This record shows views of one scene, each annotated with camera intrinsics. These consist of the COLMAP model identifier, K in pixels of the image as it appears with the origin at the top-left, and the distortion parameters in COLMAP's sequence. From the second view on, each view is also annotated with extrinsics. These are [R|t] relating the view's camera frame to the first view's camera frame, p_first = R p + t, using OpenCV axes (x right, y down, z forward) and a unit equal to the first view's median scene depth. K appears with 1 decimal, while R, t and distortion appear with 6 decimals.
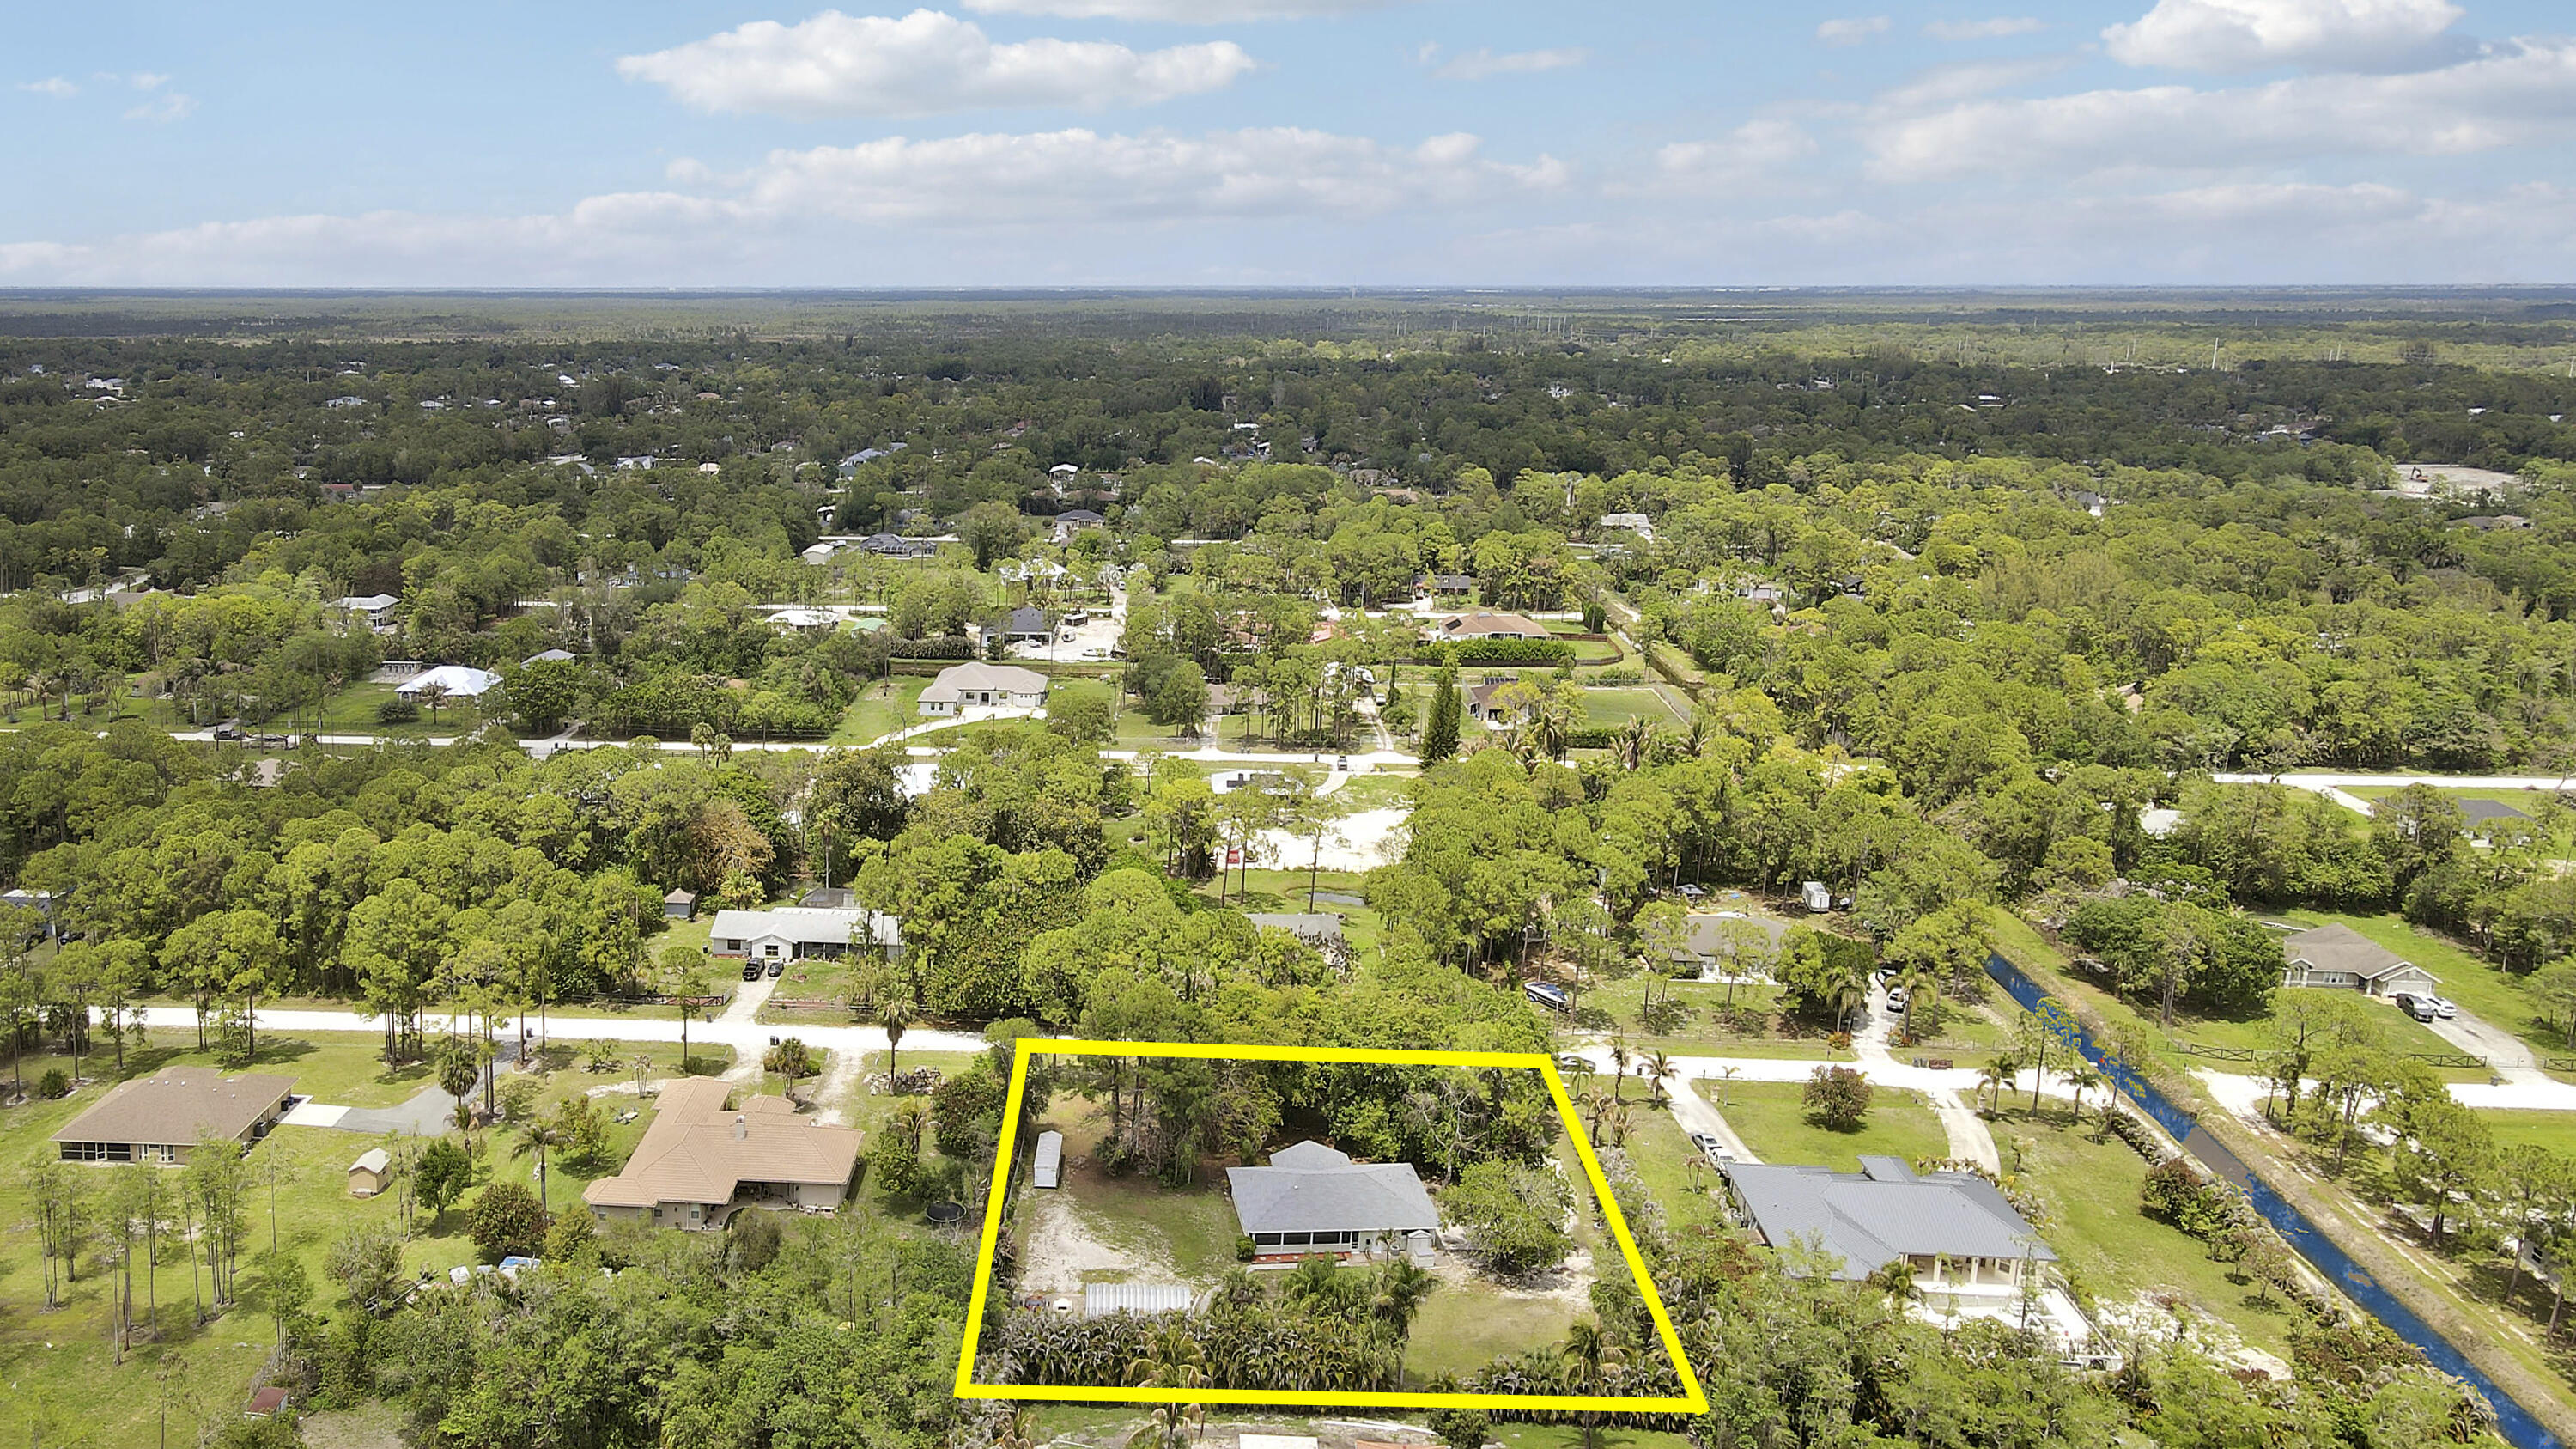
lens RADIAL K [[1039.0, 0, 1288.0], [0, 1039.0, 724.5], [0, 0, 1]] dist [-0.000423, 0.000058]
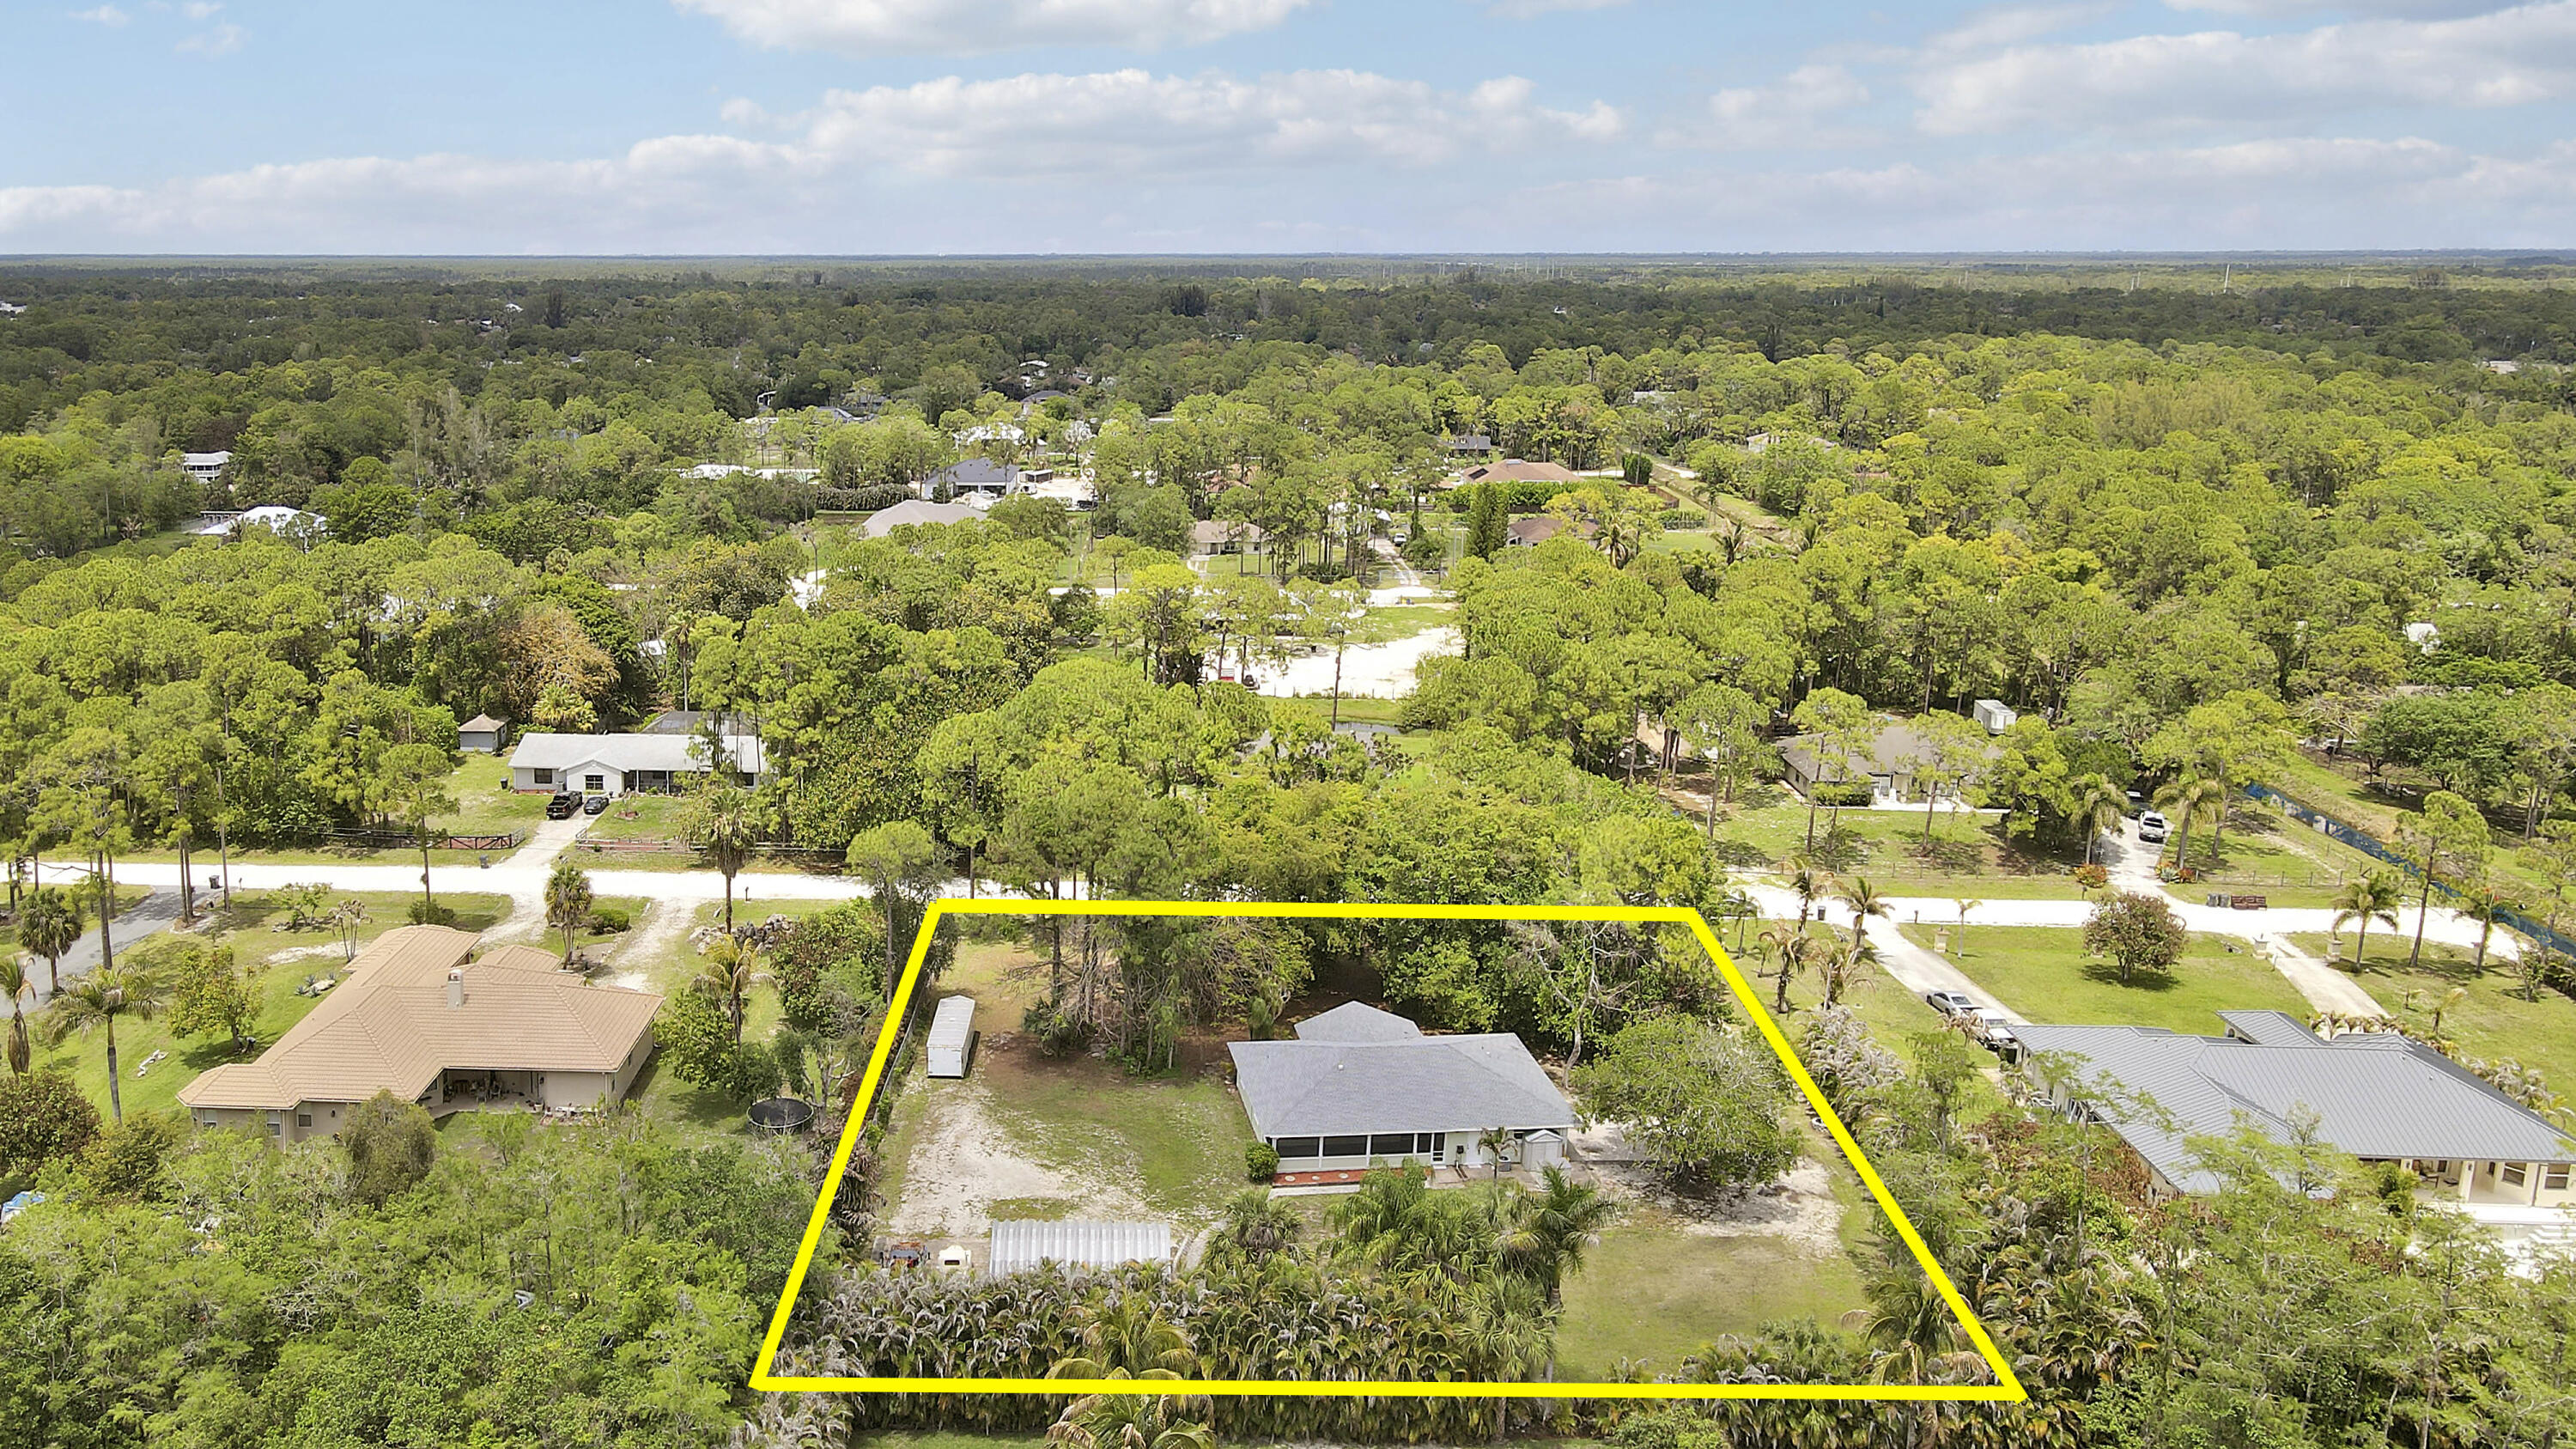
lens RADIAL K [[1036.6, 0, 1277.8], [0, 1036.6, 722.8], [0, 0, 1]] dist [0.001924, 0.000334]
pose [[0.999916, -0.012911, 0.000928, -0.023910], [0.012867, 0.999229, 0.037101, 0.185117], [-0.001406, -0.037086, 0.999311, 0.331233]]
